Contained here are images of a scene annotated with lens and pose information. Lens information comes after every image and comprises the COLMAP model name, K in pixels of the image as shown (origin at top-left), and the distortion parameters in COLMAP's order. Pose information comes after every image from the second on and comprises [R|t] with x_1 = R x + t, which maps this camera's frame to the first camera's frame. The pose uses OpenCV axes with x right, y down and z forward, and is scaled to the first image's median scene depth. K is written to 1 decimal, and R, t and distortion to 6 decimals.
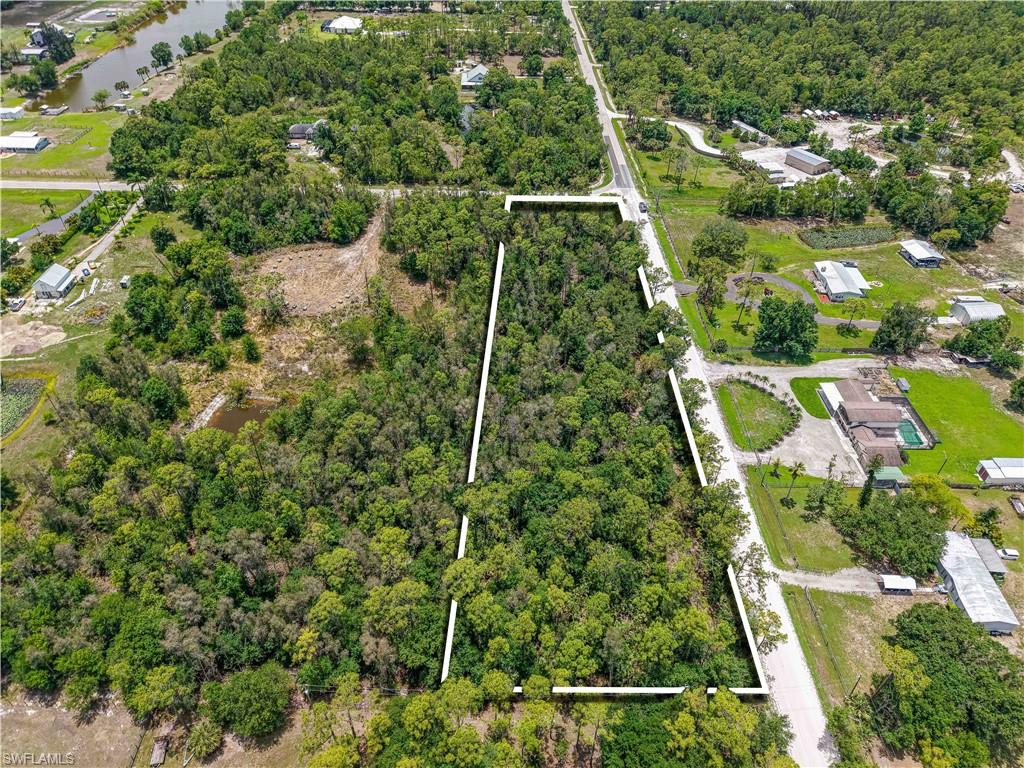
lens RADIAL K [[723.3, 0, 512.0], [0, 723.3, 384.0], [0, 0, 1]] dist [0.027434, -0.000870]
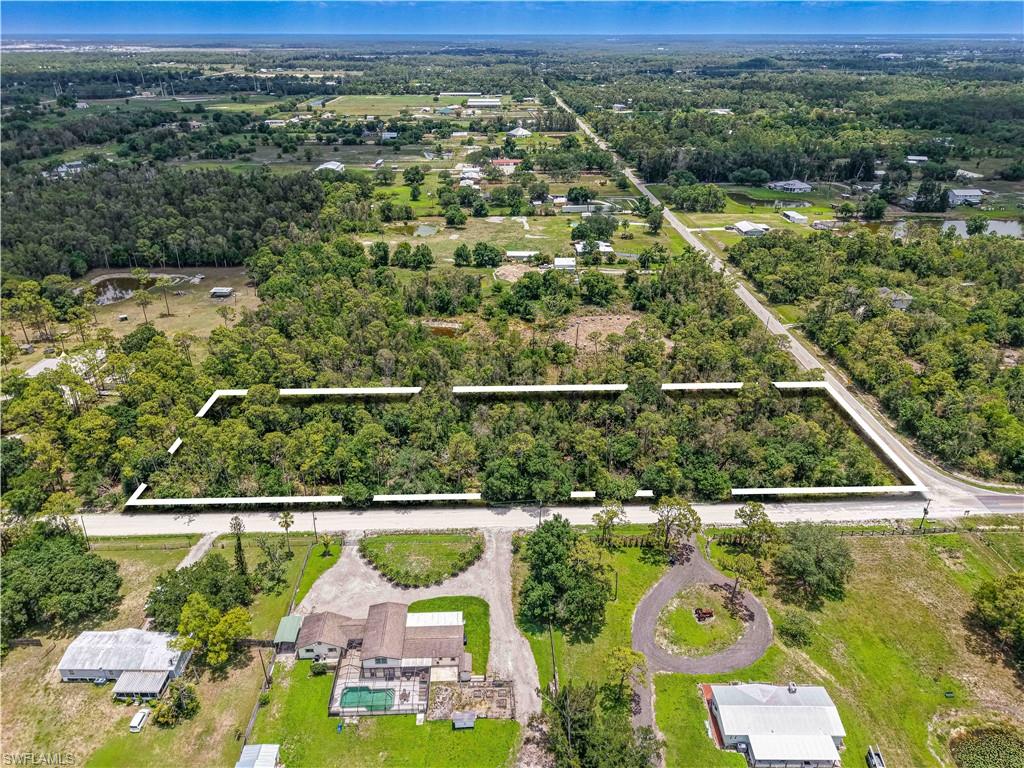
lens RADIAL K [[723.3, 0, 512.0], [0, 723.3, 384.0], [0, 0, 1]] dist [0.027434, -0.000870]
pose [[0.020159, 0.432808, -0.901261, 1.004439], [-0.622150, 0.711079, 0.327561, -0.451607], [0.782638, 0.554116, 0.283606, 0.686113]]
